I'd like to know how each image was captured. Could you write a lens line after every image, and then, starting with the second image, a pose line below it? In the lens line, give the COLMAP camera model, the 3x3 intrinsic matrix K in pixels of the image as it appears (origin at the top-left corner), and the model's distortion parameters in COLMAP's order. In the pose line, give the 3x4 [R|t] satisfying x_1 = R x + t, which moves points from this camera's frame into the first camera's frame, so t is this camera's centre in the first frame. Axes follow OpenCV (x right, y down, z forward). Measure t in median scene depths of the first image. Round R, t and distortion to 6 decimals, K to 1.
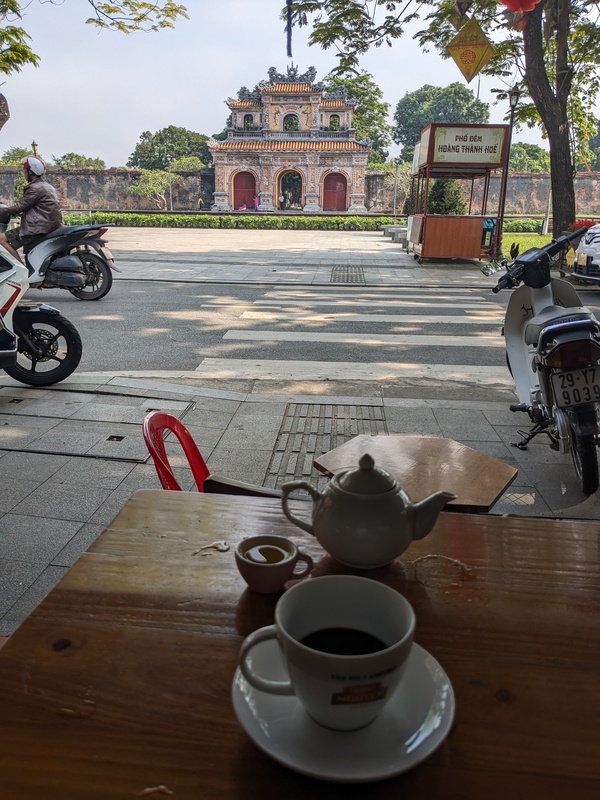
lens RADIAL K [[641.7, 0, 290.2], [0, 641.7, 400.0], [0, 0, 1]] dist [0.013906, -0.000328]
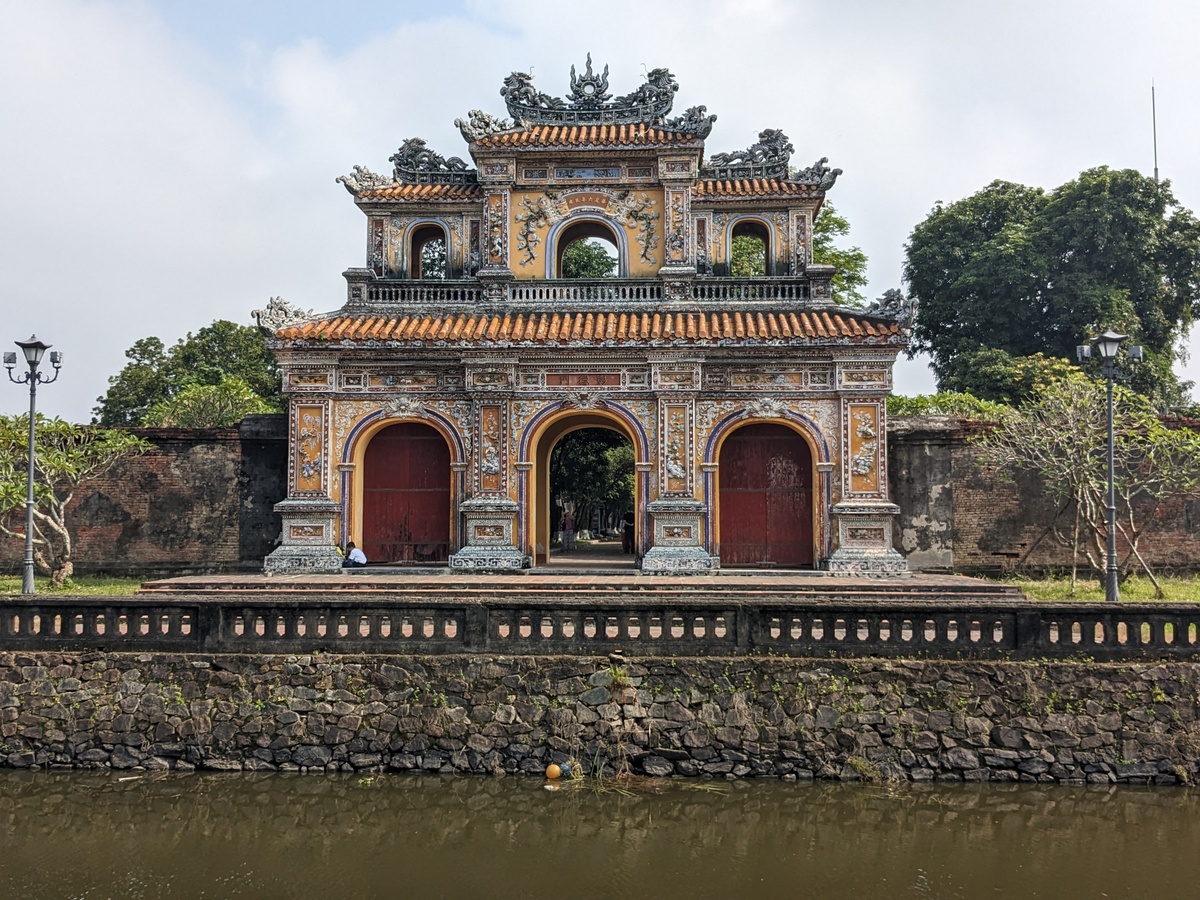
lens RADIAL K [[1247.7, 0, 600.0], [0, 1247.7, 450.0], [0, 0, 1]] dist [0.055213, -0.001154]
pose [[0.999380, -0.007720, 0.034342, -0.011909], [0.019322, 0.935836, -0.351907, -0.171434], [-0.029422, 0.352352, 0.935405, 0.544683]]
